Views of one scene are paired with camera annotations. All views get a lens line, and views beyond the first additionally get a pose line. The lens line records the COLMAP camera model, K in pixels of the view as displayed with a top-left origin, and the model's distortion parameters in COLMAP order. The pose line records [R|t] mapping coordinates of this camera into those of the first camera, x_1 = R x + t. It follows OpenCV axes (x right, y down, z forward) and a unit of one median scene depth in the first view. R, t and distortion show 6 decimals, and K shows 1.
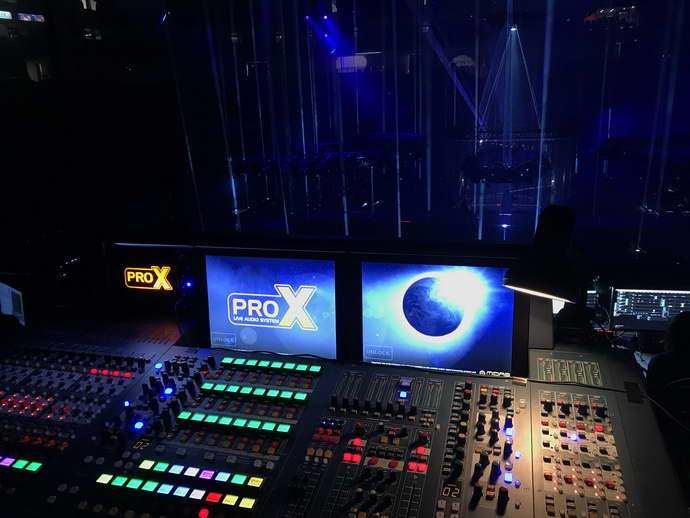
lens RADIAL K [[565.8, 0, 347.1], [0, 565.8, 262.6], [0, 0, 1]] dist [0.021265, -0.015493]
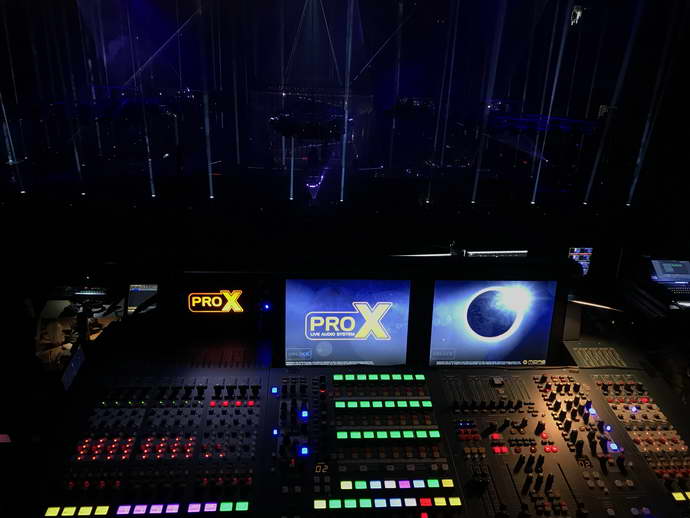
lens RADIAL K [[565.8, 0, 344.9], [0, 565.8, 255.1], [0, 0, 1]] dist [0.021265, -0.015493]
pose [[0.937219, -0.051167, 0.344967, -0.566352], [0.024773, 0.996447, 0.080495, -0.156388], [-0.347860, -0.066896, 0.935157, -0.032705]]
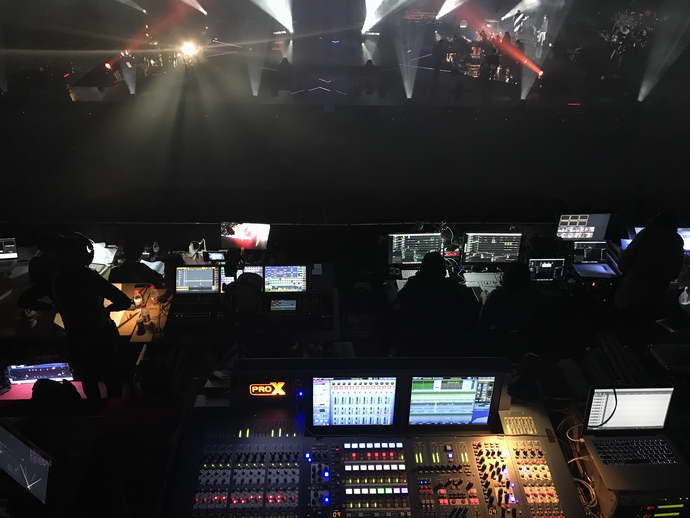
lens RADIAL K [[565.8, 0, 344.2], [0, 565.8, 258.7], [0, 0, 1]] dist [0.021265, -0.015493]
pose [[0.947584, -0.108130, 0.300652, -0.683445], [0.024193, 0.962573, 0.269939, -0.860269], [-0.318588, -0.248517, 0.914736, -0.468135]]
